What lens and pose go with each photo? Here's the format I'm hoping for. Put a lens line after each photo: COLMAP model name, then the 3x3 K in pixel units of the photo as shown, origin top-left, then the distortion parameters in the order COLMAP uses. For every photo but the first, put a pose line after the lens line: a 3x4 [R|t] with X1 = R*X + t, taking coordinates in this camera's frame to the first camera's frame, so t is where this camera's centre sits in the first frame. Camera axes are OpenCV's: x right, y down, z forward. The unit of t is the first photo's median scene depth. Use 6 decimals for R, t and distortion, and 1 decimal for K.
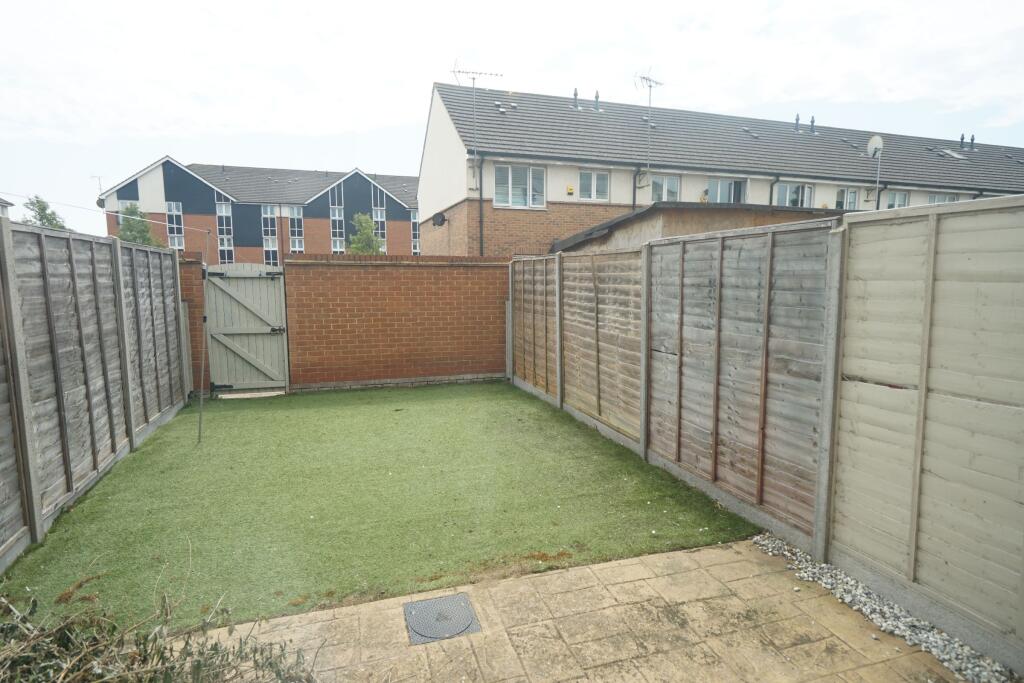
lens RADIAL K [[562.8, 0, 512.0], [0, 562.8, 341.5], [0, 0, 1]] dist [0.002189, 0.000321]
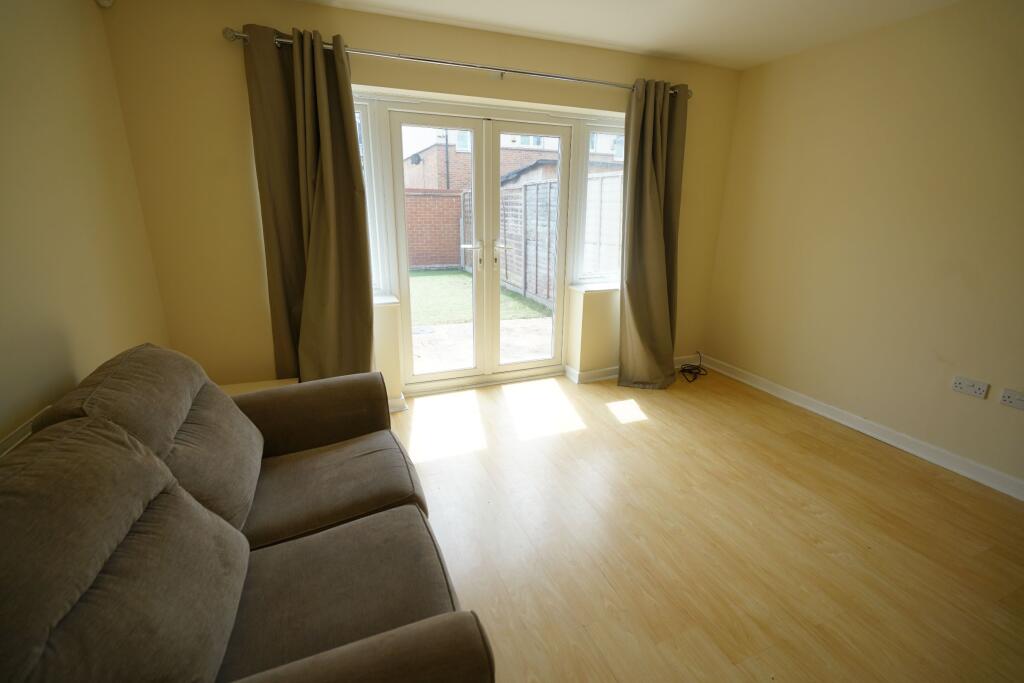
lens RADIAL K [[467.0, 0, 512.0], [0, 467.0, 341.5], [0, 0, 1]] dist [-0.002291, -0.000090]
pose [[0.997793, -0.006477, 0.066091, 0.079039], [-0.004528, 0.986280, 0.165016, 0.090544], [-0.066253, -0.164951, 0.984074, -0.633893]]
